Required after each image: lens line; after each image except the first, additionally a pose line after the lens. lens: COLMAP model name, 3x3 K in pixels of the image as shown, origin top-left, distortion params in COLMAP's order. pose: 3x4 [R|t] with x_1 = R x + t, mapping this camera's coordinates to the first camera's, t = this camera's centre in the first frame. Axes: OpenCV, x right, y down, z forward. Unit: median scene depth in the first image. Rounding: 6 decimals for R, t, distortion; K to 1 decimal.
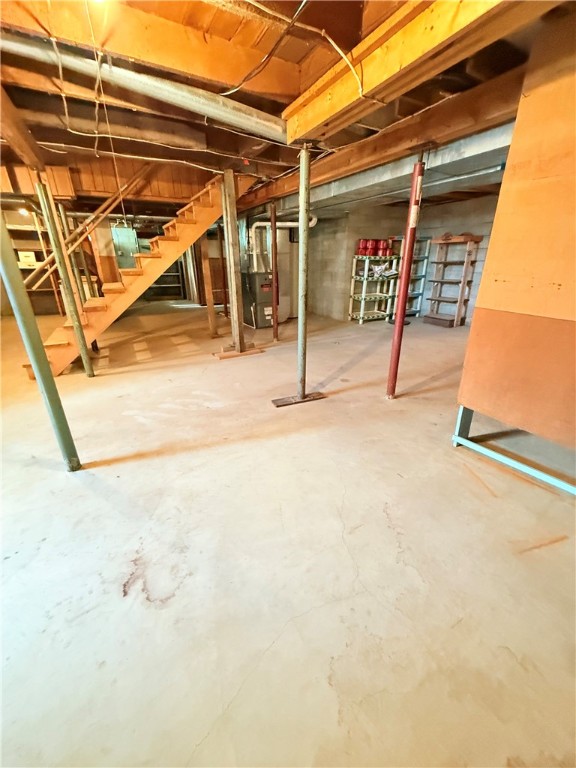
lens RADIAL K [[305.8, 0, 287.9], [0, 305.8, 383.1], [0, 0, 1]] dist [-0.000957, -0.000114]
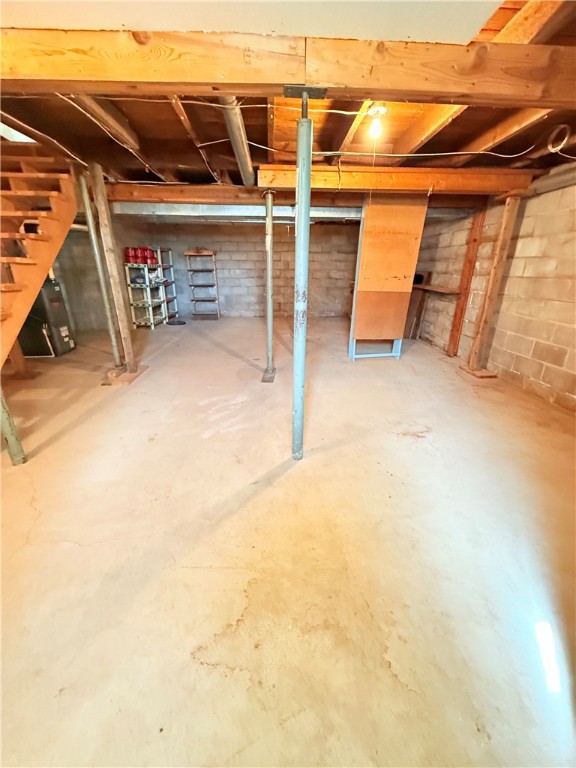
lens RADIAL K [[305.8, 0, 286.9], [0, 305.8, 384.6], [0, 0, 1]] dist [-0.000957, -0.000114]
pose [[0.435846, -0.317485, 0.842165, -0.920012], [0.330409, 0.926824, 0.178403, -0.102125], [-0.837179, 0.200503, 0.508852, 0.245689]]
